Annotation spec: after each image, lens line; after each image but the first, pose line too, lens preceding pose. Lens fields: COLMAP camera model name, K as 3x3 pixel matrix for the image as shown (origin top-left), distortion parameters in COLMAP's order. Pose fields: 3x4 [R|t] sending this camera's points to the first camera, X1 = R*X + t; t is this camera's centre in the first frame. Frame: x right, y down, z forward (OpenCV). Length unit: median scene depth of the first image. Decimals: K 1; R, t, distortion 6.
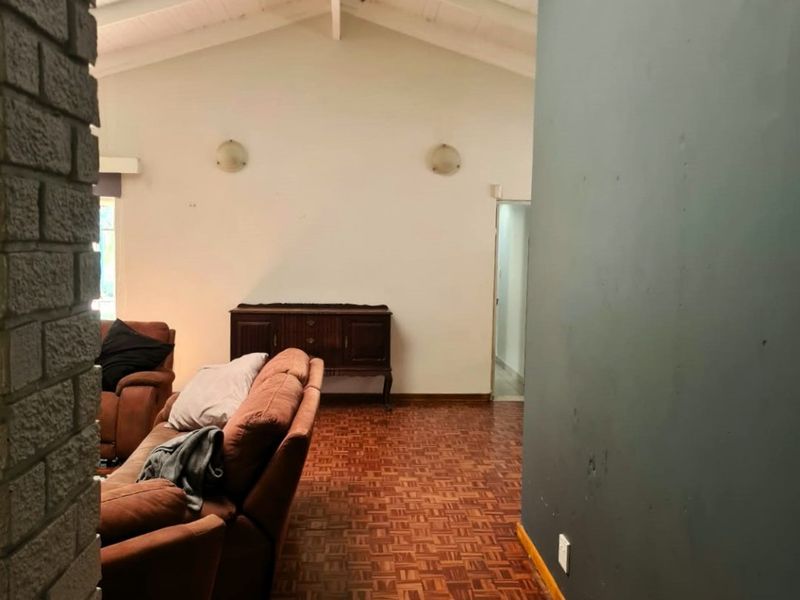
lens RADIAL K [[826.0, 0, 400.0], [0, 826.0, 300.0], [0, 0, 1]] dist [0.017508, 0.007478]
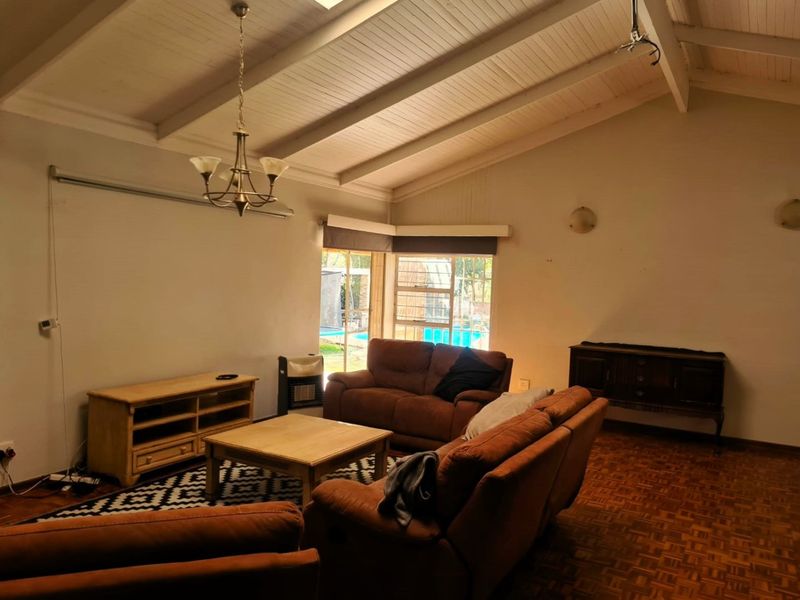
lens RADIAL K [[609.0, 0, 396.7], [0, 609.0, 304.0], [0, 0, 1]] dist [0.052529, -0.035990]
pose [[0.831903, 0.038940, -0.553553, 0.105659], [-0.063737, 0.997638, -0.025607, -0.013953], [0.551249, 0.056584, 0.832420, 0.147980]]
